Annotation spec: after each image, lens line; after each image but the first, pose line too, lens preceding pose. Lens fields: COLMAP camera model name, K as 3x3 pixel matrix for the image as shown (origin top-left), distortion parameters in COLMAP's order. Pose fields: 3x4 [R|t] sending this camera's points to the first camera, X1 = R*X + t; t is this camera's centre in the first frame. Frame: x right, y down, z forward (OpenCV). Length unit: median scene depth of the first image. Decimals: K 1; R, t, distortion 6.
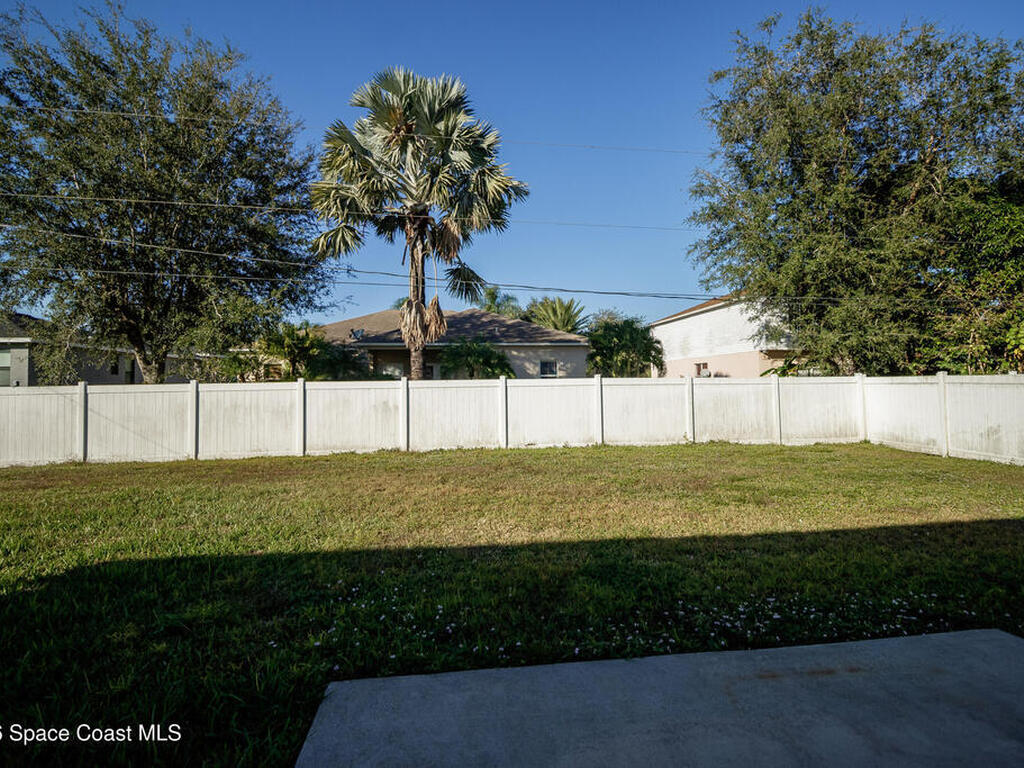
lens RADIAL K [[558.9, 0, 554.9], [0, 558.9, 379.7], [0, 0, 1]] dist [-0.007654, -0.007130]
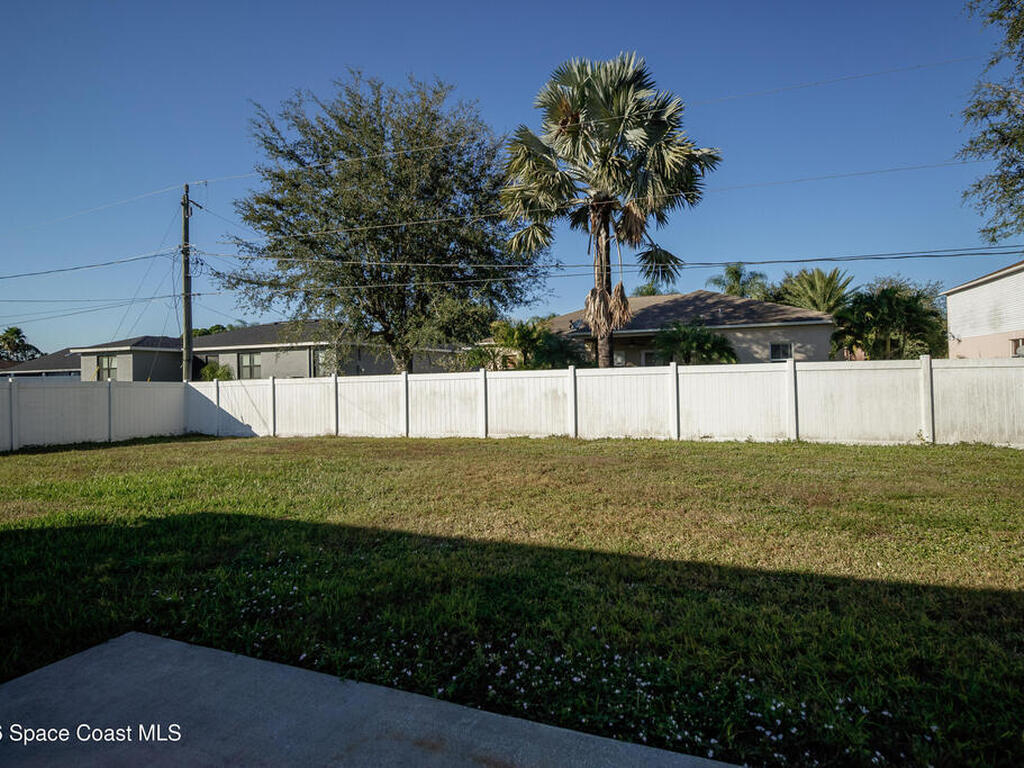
lens RADIAL K [[558.9, 0, 514.9], [0, 558.9, 379.1], [0, 0, 1]] dist [-0.007654, -0.007130]
pose [[0.870729, -0.005757, -0.491730, 0.121771], [0.017194, 0.999676, 0.018742, -0.000820], [0.491463, -0.024774, 0.870546, 0.051444]]
